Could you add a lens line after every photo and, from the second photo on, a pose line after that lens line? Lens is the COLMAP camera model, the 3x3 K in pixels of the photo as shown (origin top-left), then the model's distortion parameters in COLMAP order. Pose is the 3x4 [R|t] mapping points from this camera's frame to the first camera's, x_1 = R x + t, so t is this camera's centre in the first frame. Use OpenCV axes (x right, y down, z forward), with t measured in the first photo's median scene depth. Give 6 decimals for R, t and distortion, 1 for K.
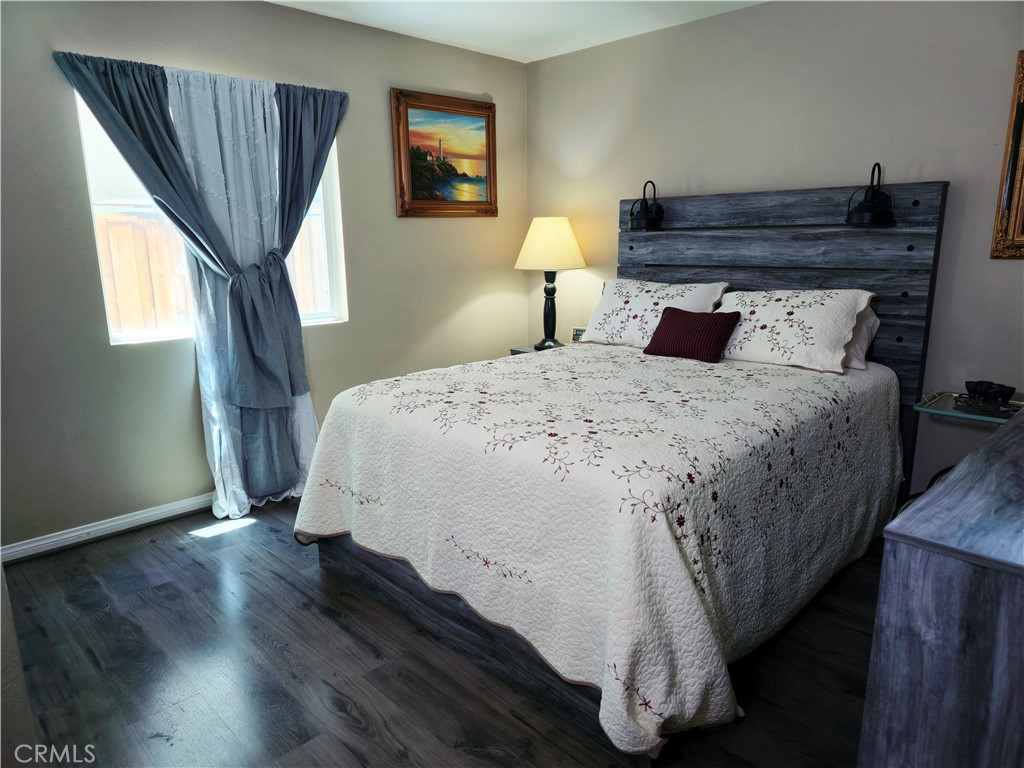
lens RADIAL K [[671.2, 0, 514.3], [0, 671.2, 381.7], [0, 0, 1]] dist [0.040290, -0.004236]
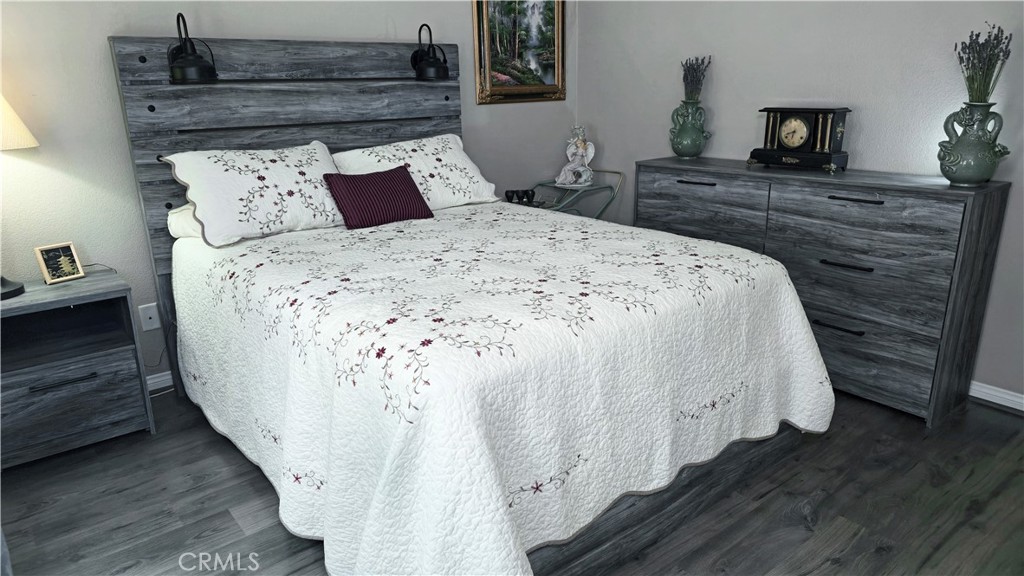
lens RADIAL K [[672.2, 0, 514.2], [0, 672.2, 290.8], [0, 0, 1]] dist [0.019270, -0.003260]
pose [[0.100747, -0.285760, 0.952991, -0.597142], [0.230814, 0.938444, 0.256997, -0.135224], [-0.967768, 0.194072, 0.160502, 0.659029]]
